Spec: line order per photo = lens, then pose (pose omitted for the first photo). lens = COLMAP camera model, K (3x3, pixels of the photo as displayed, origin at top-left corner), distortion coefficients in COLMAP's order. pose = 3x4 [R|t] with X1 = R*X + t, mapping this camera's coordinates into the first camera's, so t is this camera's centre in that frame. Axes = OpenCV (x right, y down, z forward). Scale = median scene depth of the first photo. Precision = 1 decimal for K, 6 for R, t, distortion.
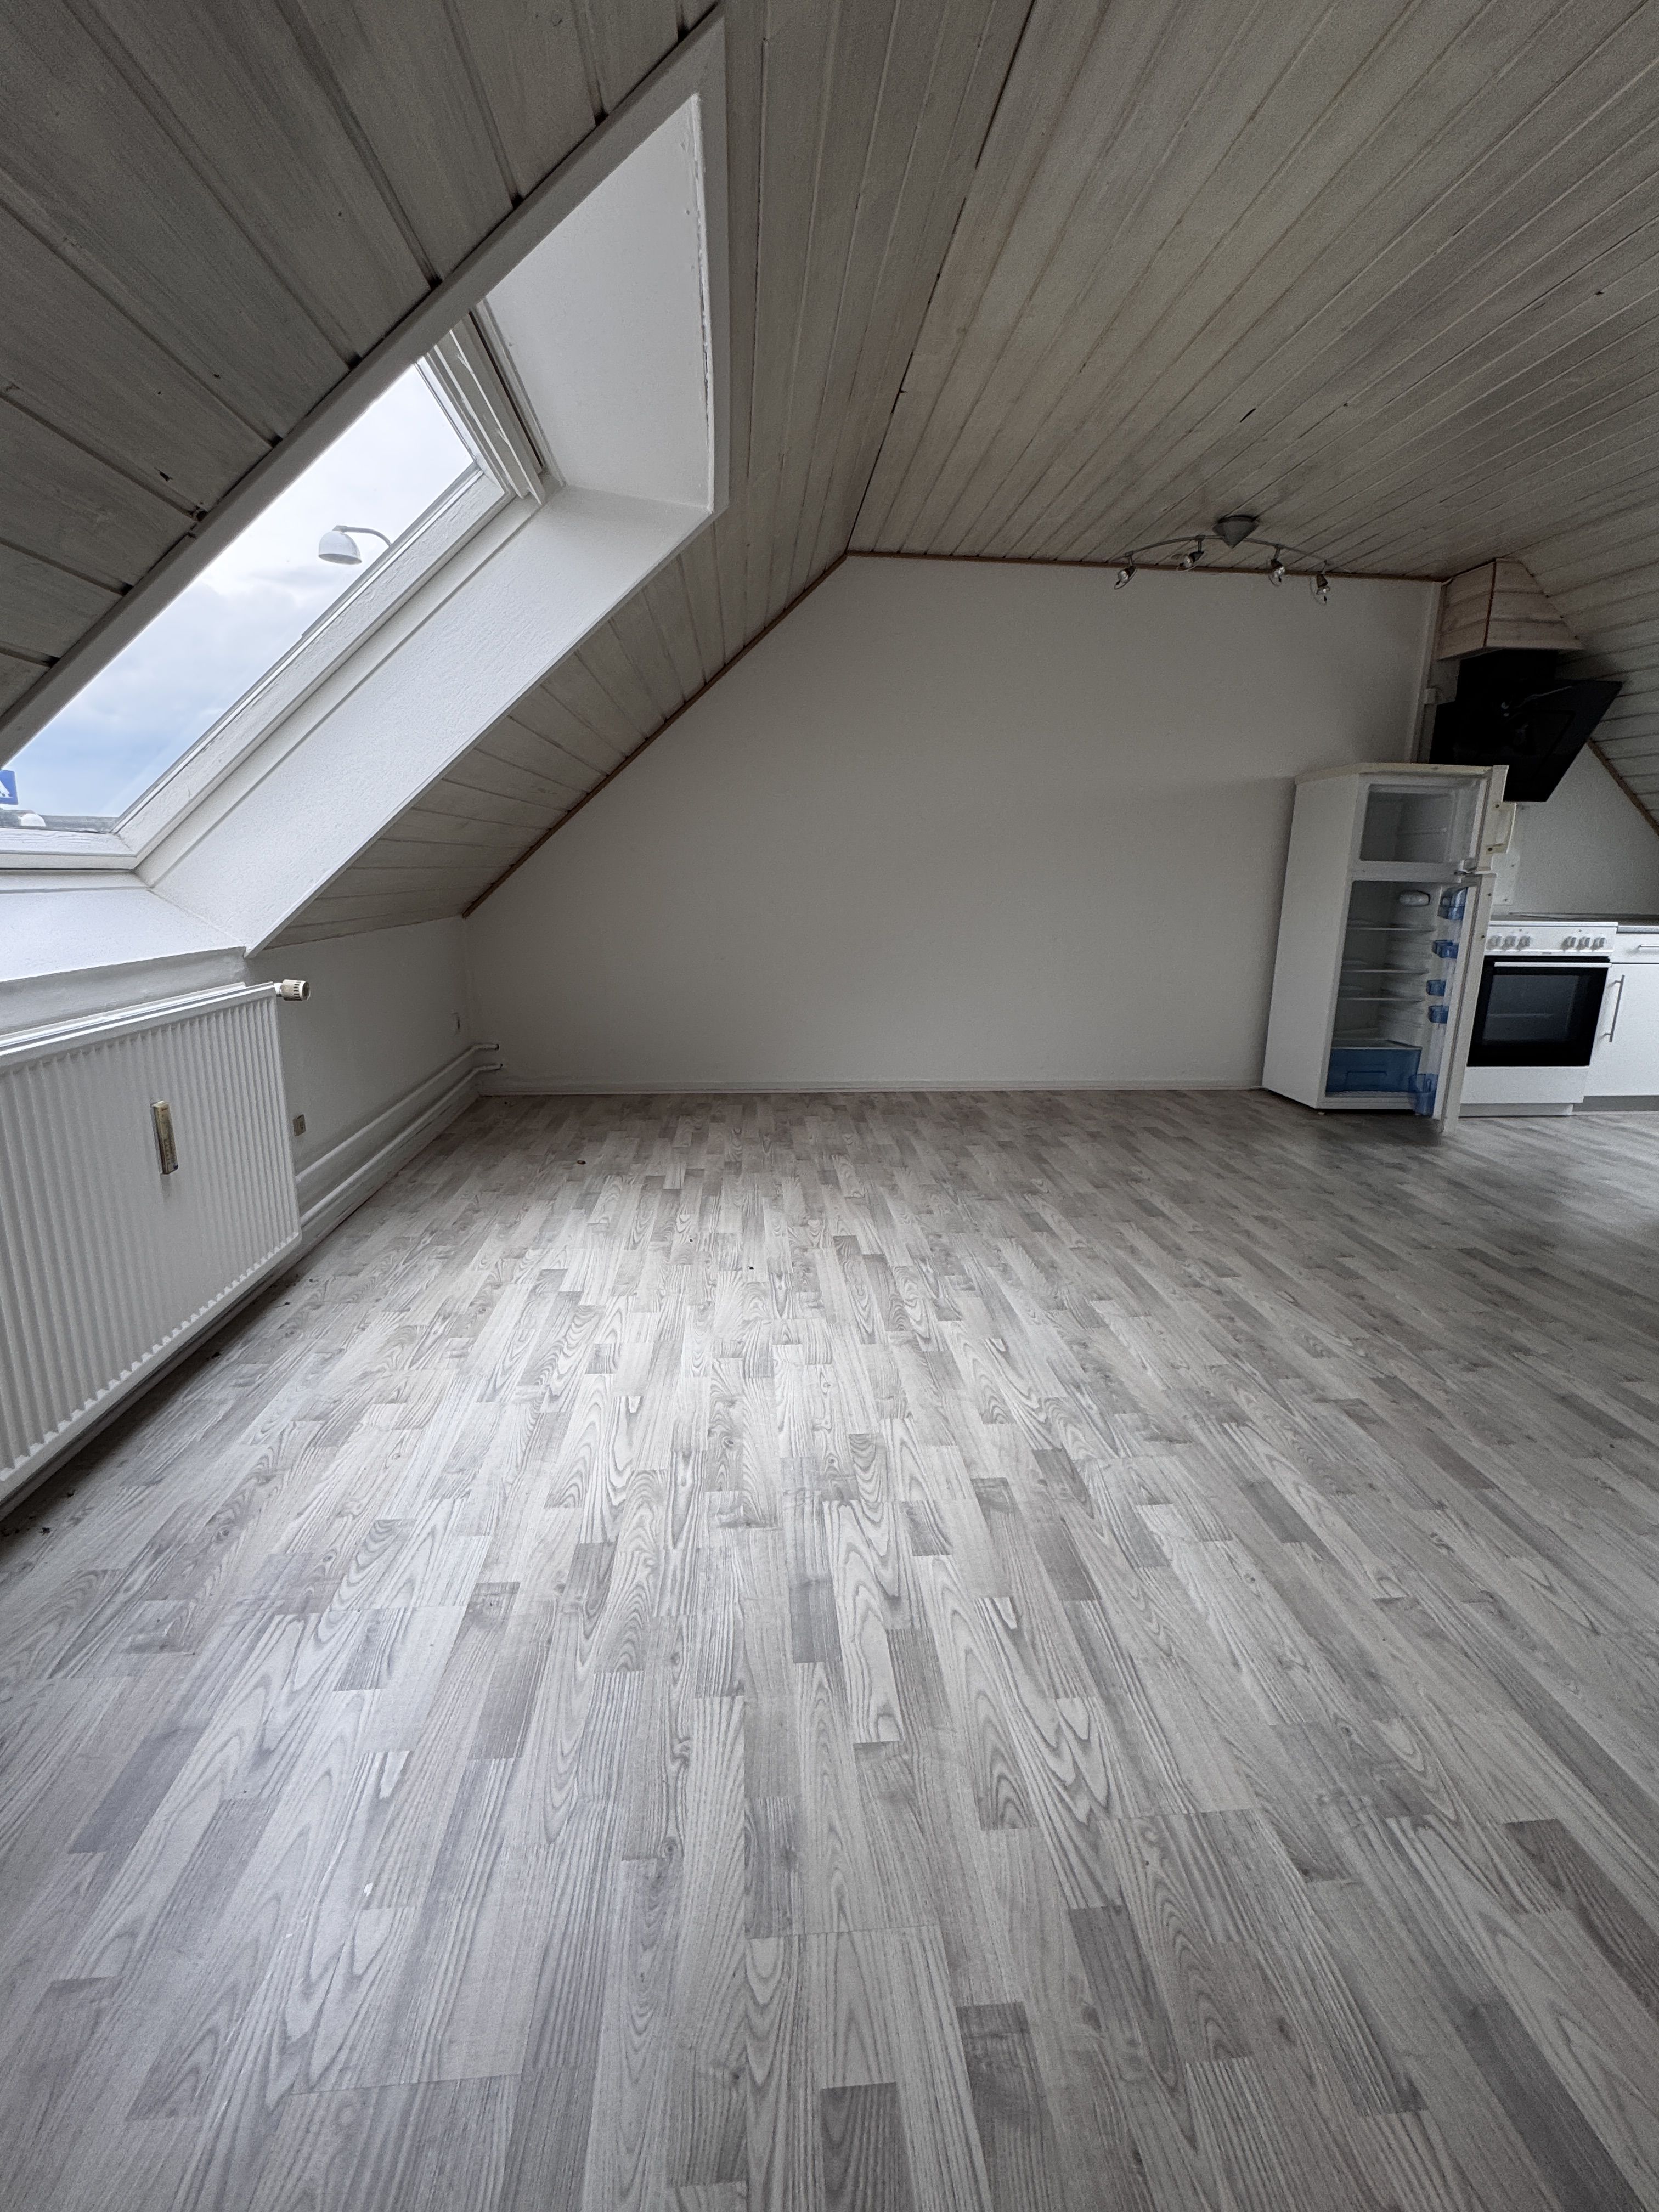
lens RADIAL K [[1010.3, 0, 834.9], [0, 1010.3, 1095.9], [0, 0, 1]] dist [-0.004559, 0.000440]
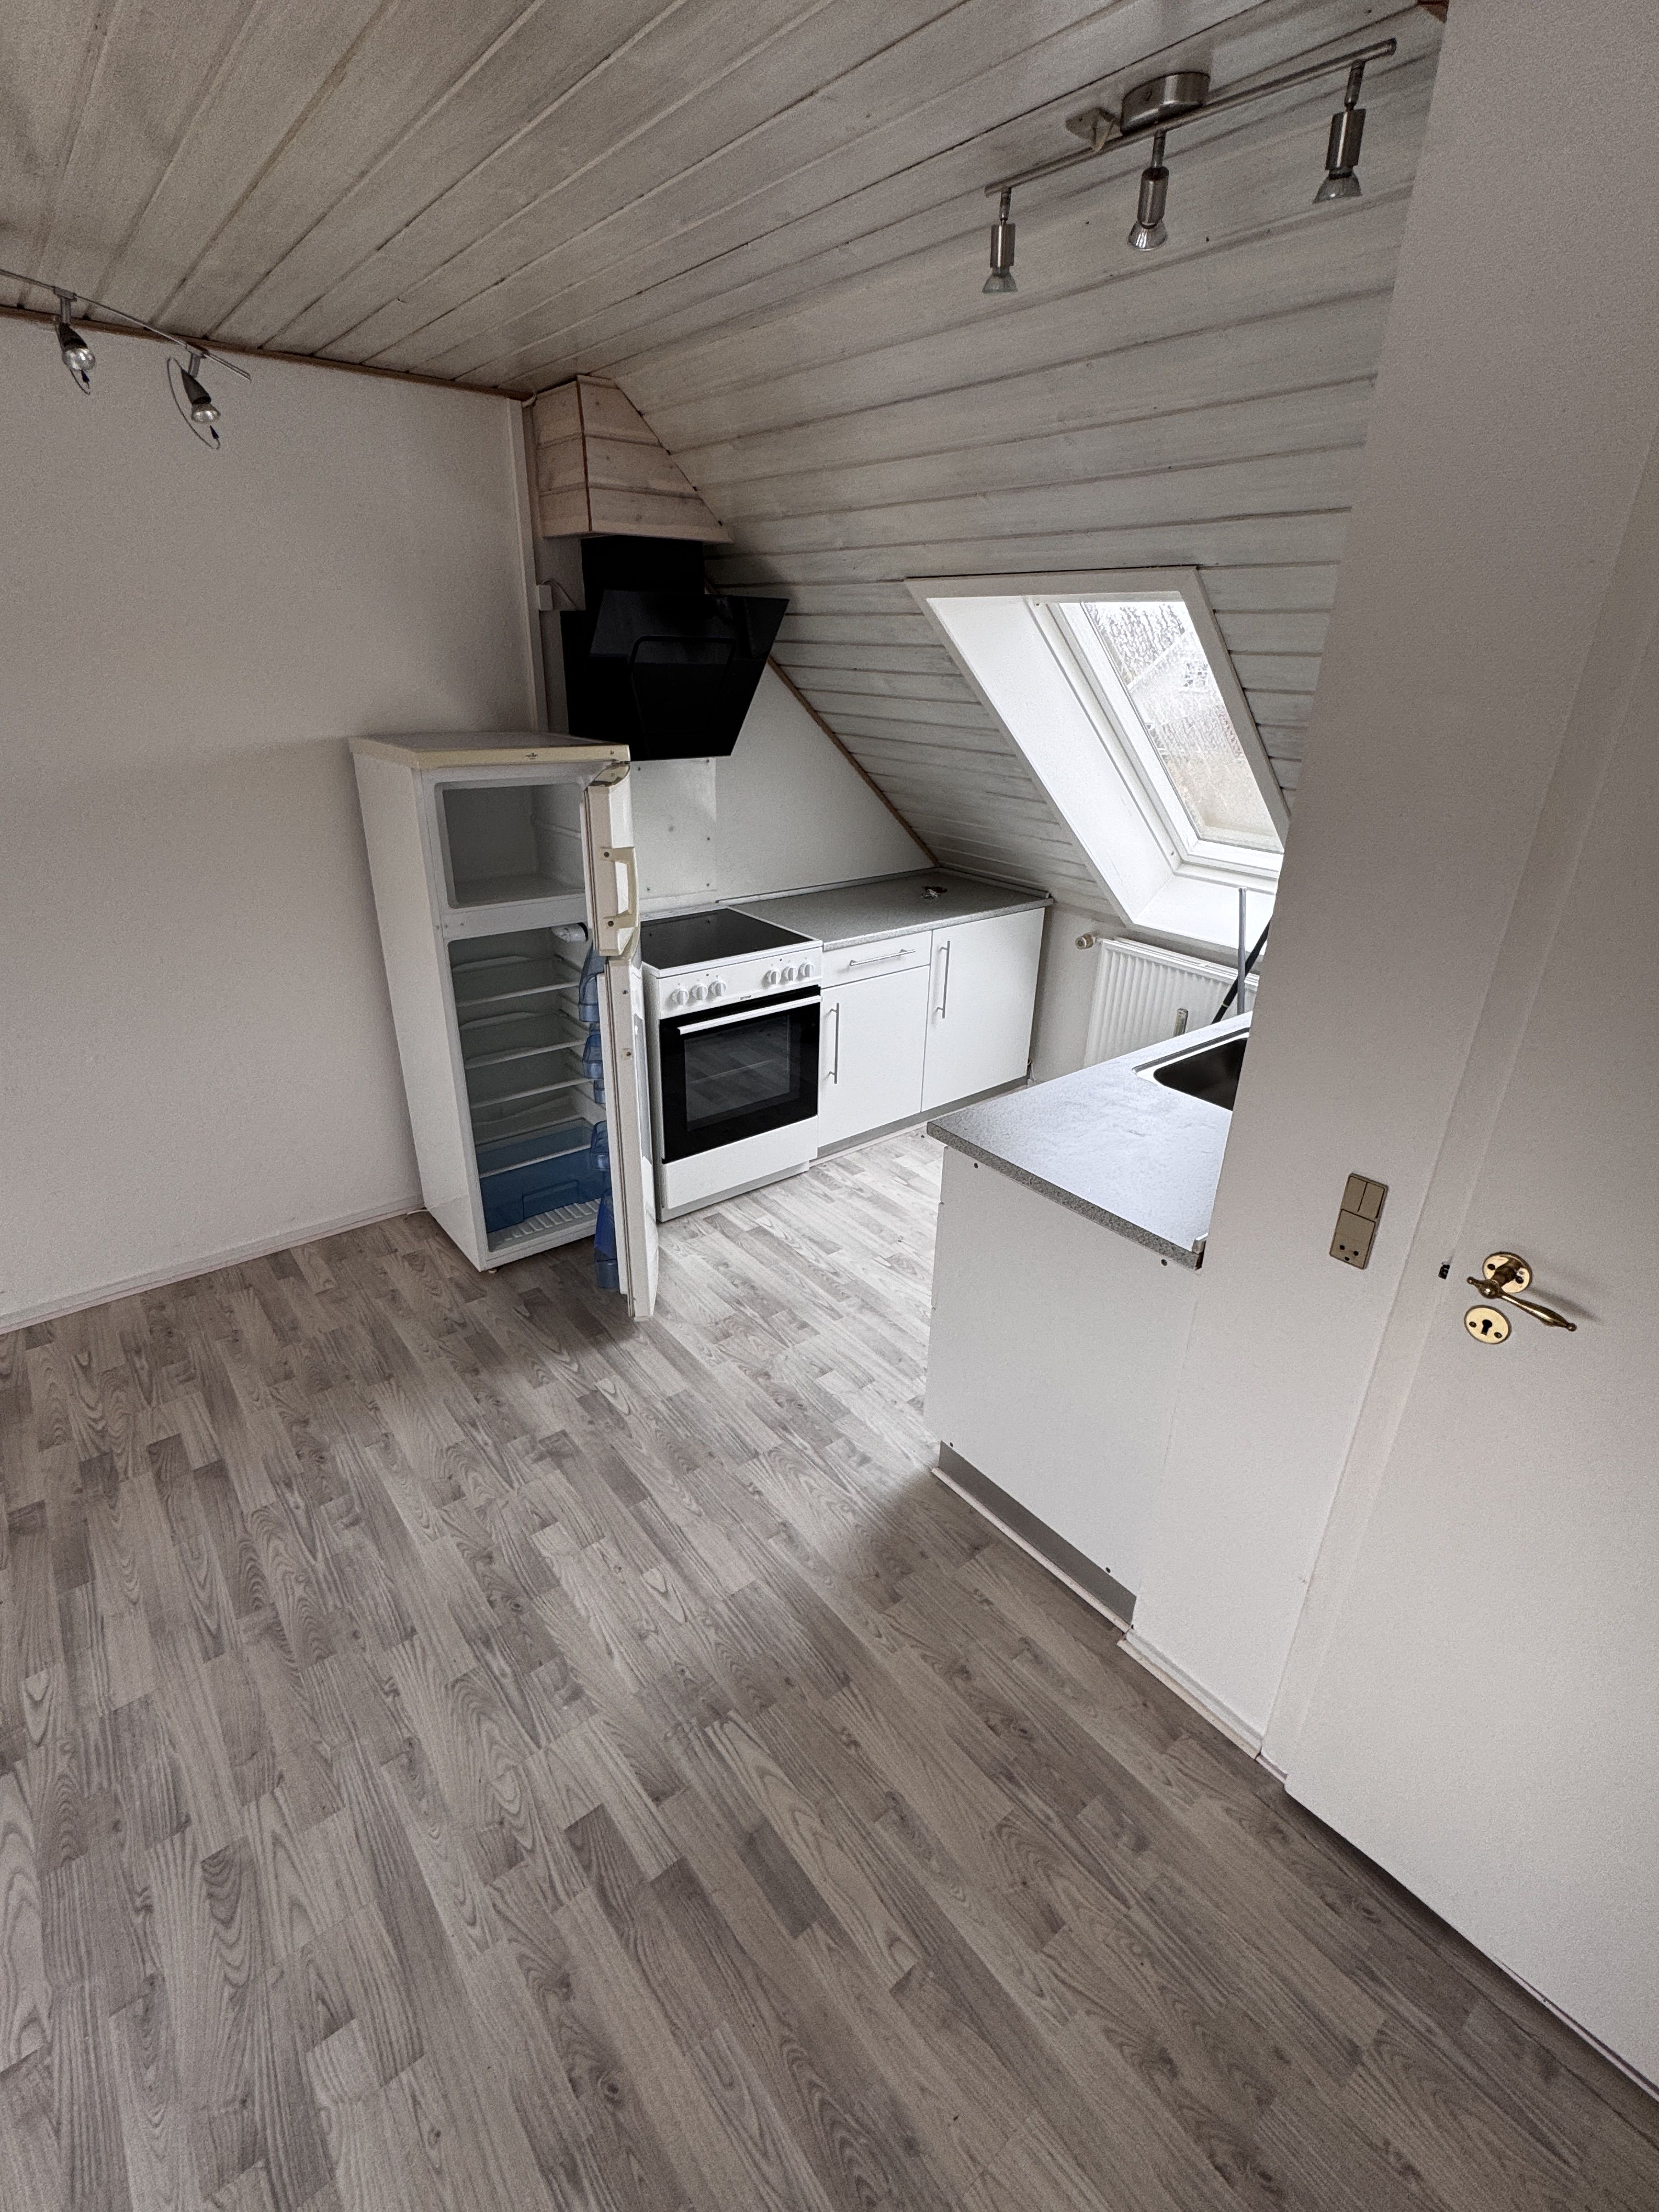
lens RADIAL K [[1010.3, 0, 823.8], [0, 1010.3, 1100.7], [0, 0, 1]] dist [-0.004559, 0.000440]
pose [[0.834866, -0.224572, 0.502560, 0.498601], [0.116092, 0.964291, 0.238045, -0.318761], [-0.538072, -0.140393, 0.831125, 0.475269]]
